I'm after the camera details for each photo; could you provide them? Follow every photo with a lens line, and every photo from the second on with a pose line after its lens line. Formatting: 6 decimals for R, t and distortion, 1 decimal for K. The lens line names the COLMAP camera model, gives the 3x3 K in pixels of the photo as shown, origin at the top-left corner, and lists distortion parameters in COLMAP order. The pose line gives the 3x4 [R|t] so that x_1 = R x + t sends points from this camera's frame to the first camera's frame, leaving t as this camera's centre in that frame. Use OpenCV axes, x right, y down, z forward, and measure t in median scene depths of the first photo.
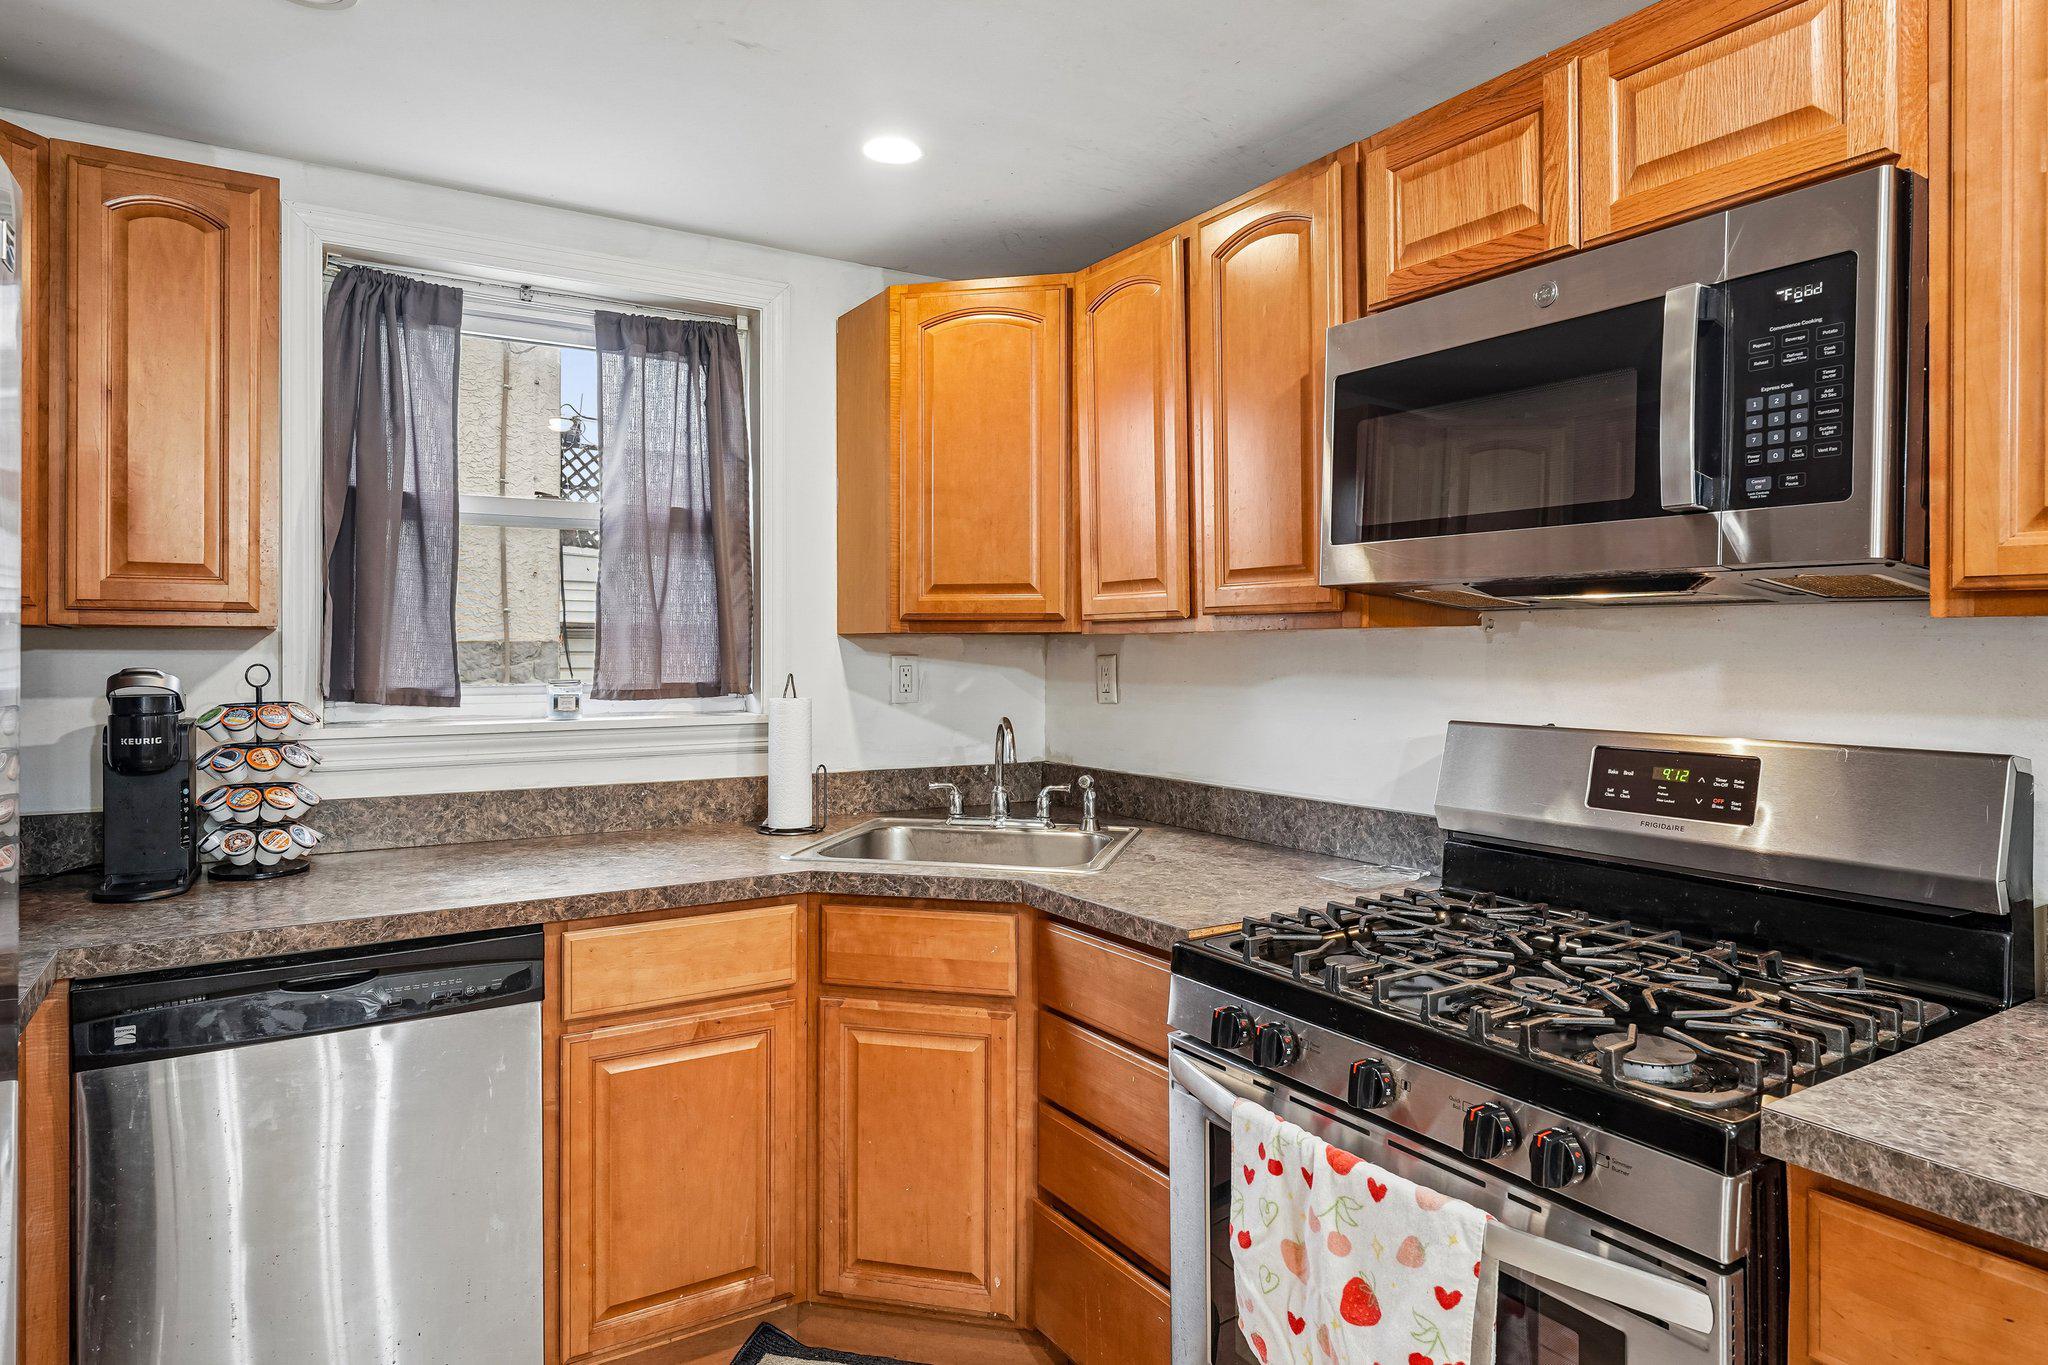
lens RADIAL K [[1219.1, 0, 1025.2], [0, 1219.1, 655.2], [0, 0, 1]] dist [0.005799, -0.001250]
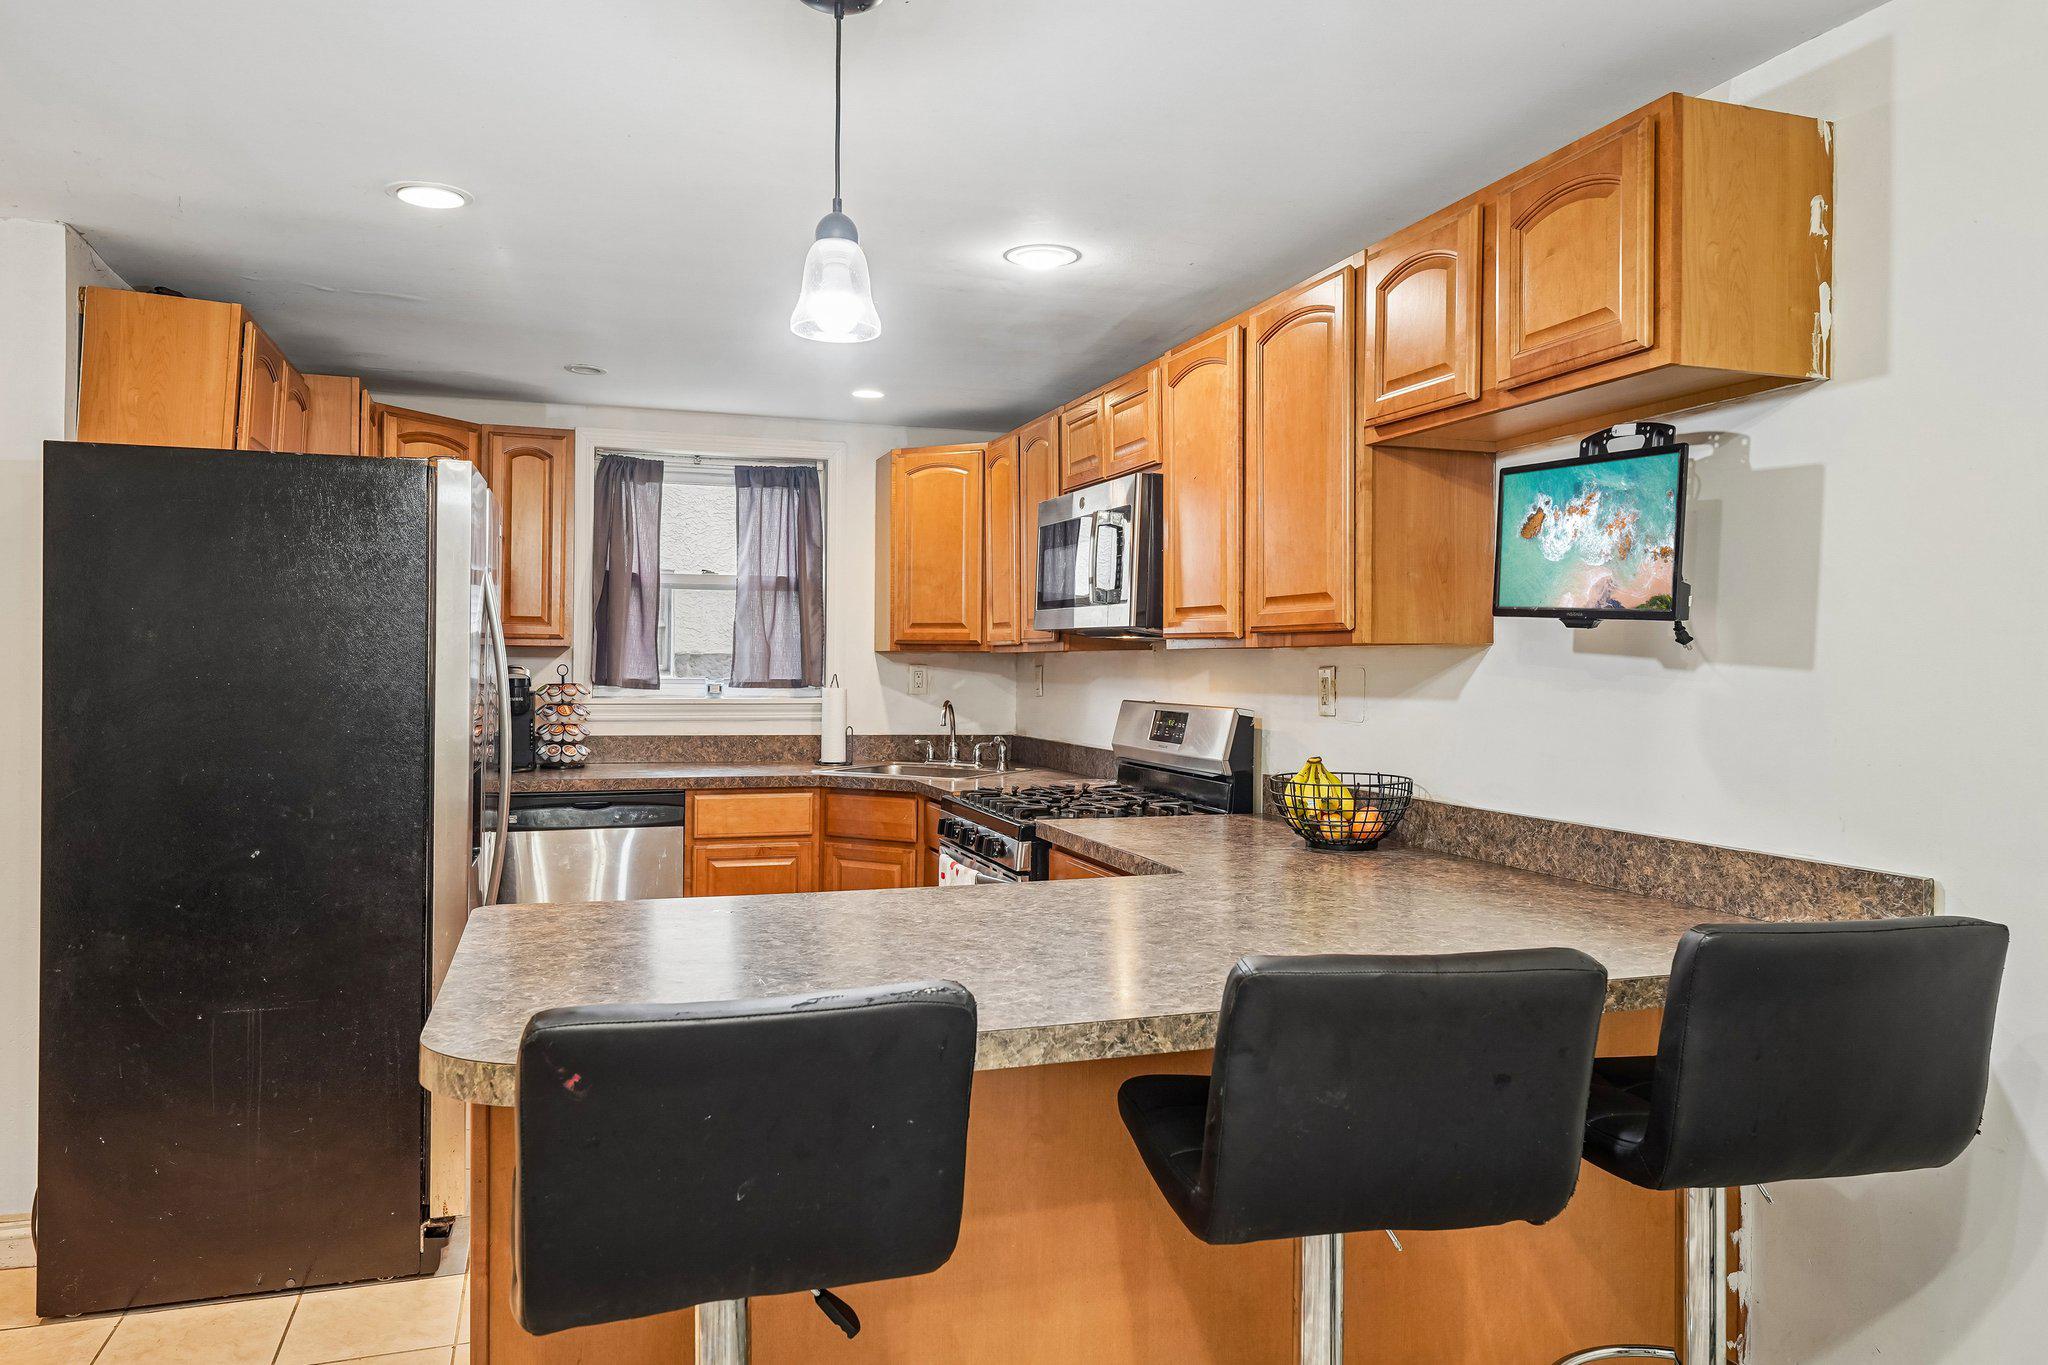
lens RADIAL K [[1412.3, 0, 1025.1], [0, 1412.3, 673.8], [0, 0, 1]] dist [-0.007775, -0.000203]
pose [[0.973389, 0.011620, -0.228862, 0.602064], [-0.011304, 0.999932, 0.002690, 0.007118], [0.228878, -0.000032, 0.973455, -1.014547]]
